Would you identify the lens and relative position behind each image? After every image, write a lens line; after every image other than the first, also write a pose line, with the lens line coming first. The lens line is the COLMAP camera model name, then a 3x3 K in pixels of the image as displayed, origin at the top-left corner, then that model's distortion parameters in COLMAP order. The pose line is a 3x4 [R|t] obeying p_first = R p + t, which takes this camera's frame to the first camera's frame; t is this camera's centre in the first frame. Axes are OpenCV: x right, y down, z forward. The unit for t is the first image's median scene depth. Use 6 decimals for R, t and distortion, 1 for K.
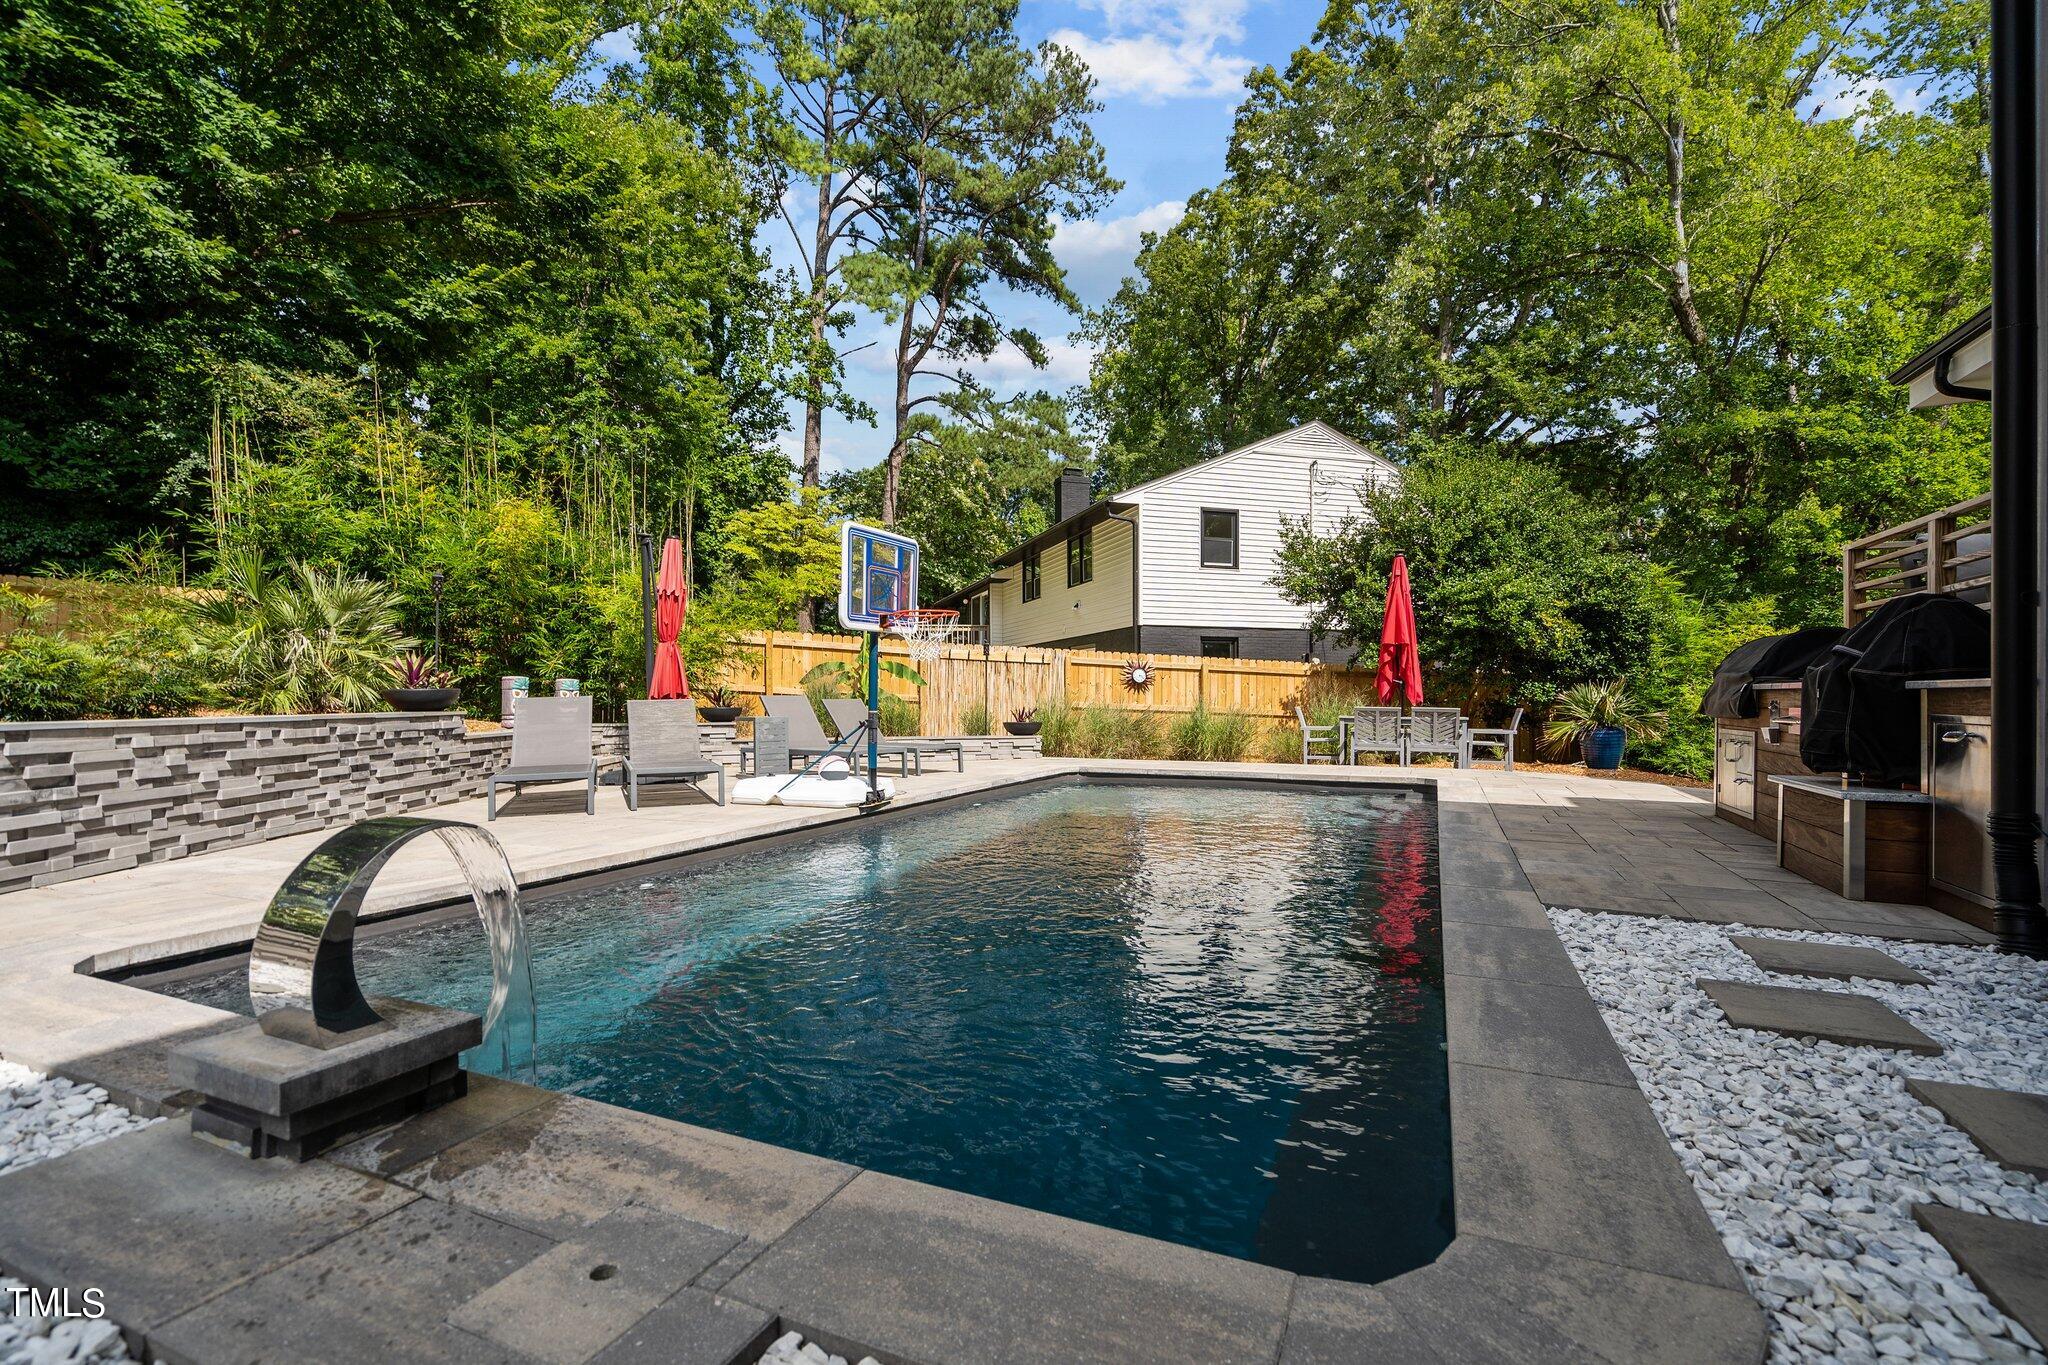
lens RADIAL K [[932.3, 0, 1022.6], [0, 932.3, 691.3], [0, 0, 1]] dist [0.000537, 0.000899]
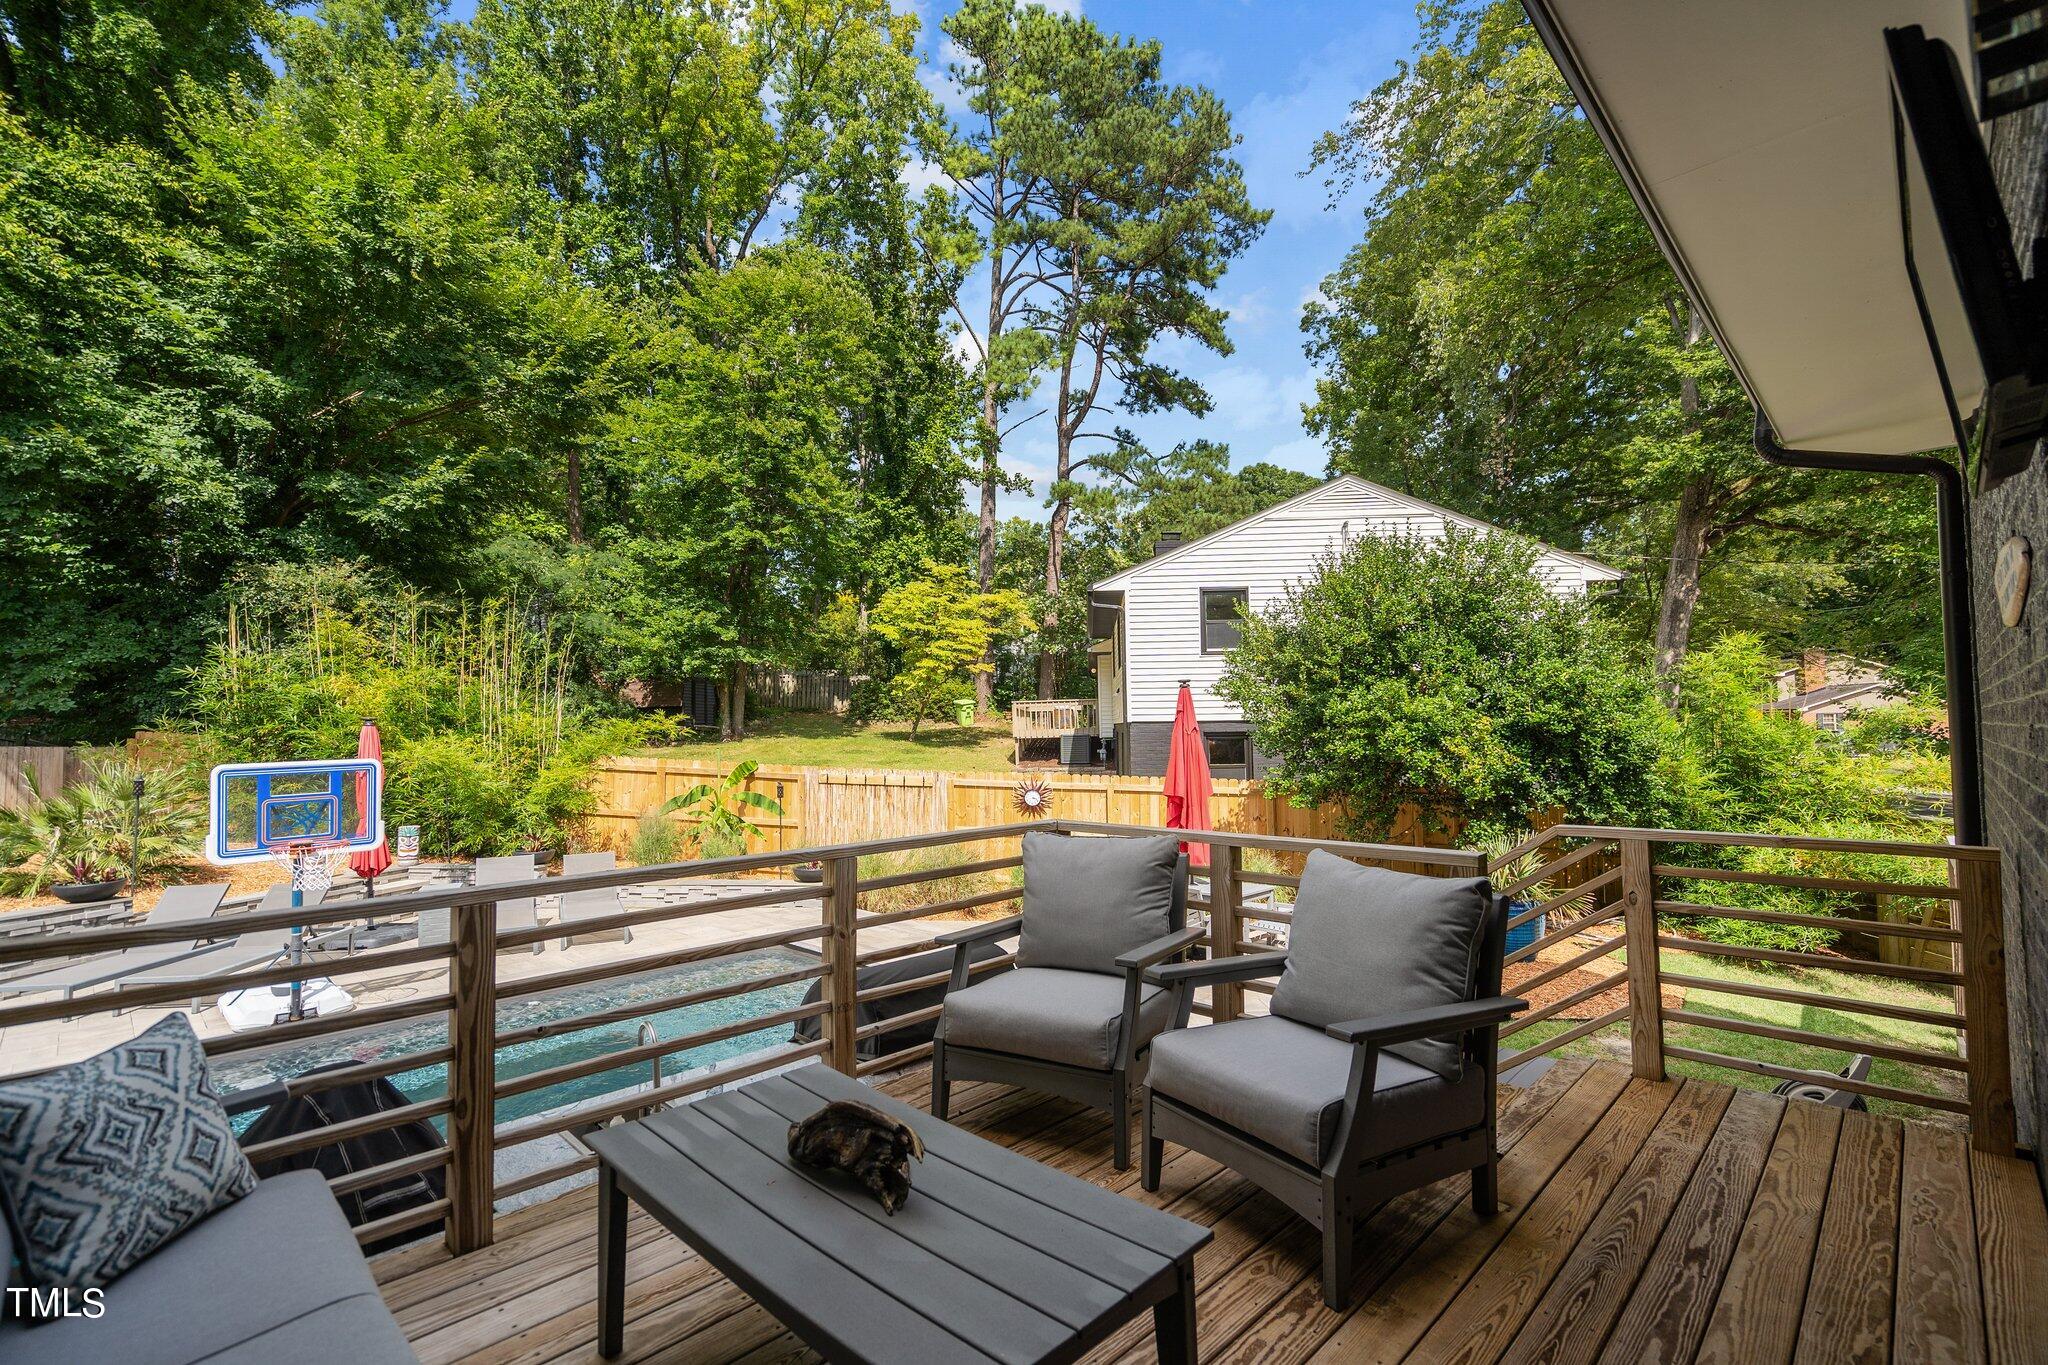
lens RADIAL K [[934.2, 0, 1024.0], [0, 934.2, 682.5], [0, 0, 1]] dist [-0.012489, 0.004618]
pose [[0.935755, -0.027718, -0.351561, 0.244799], [0.013376, 0.998979, -0.043160, -0.050013], [0.352398, 0.035684, 0.935170, 0.076997]]
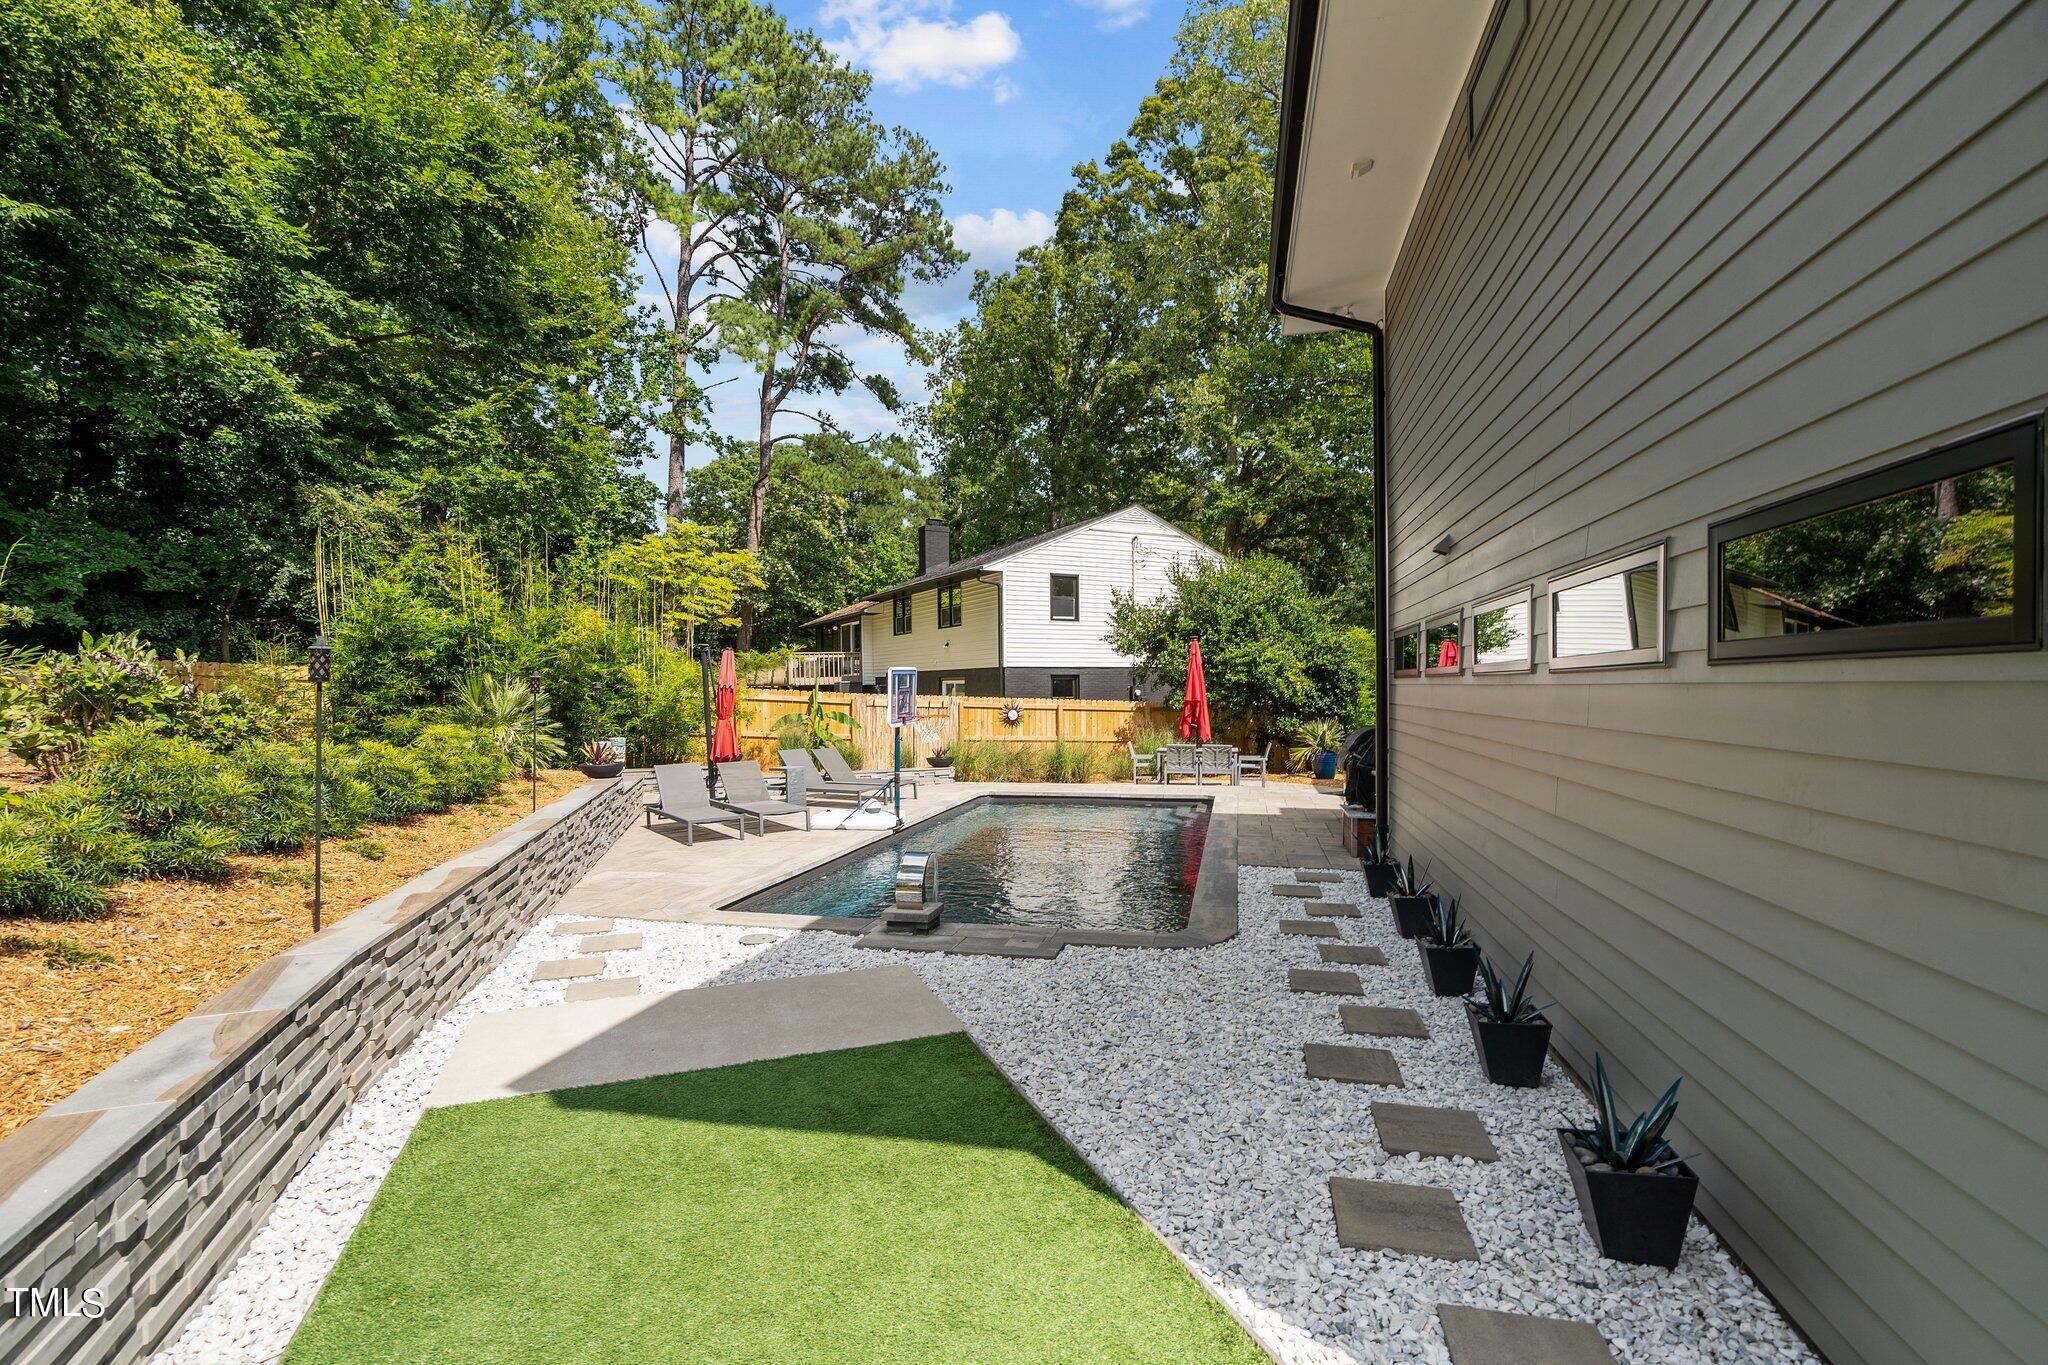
lens RADIAL K [[948.9, 0, 1024.0], [0, 948.9, 682.5], [0, 0, 1]] dist [-0.000761, 0.000368]
pose [[0.981361, -0.007705, 0.192021, -0.066377], [0.007514, 0.999970, 0.001722, -0.036102], [-0.192029, -0.000247, 0.981389, -0.186688]]
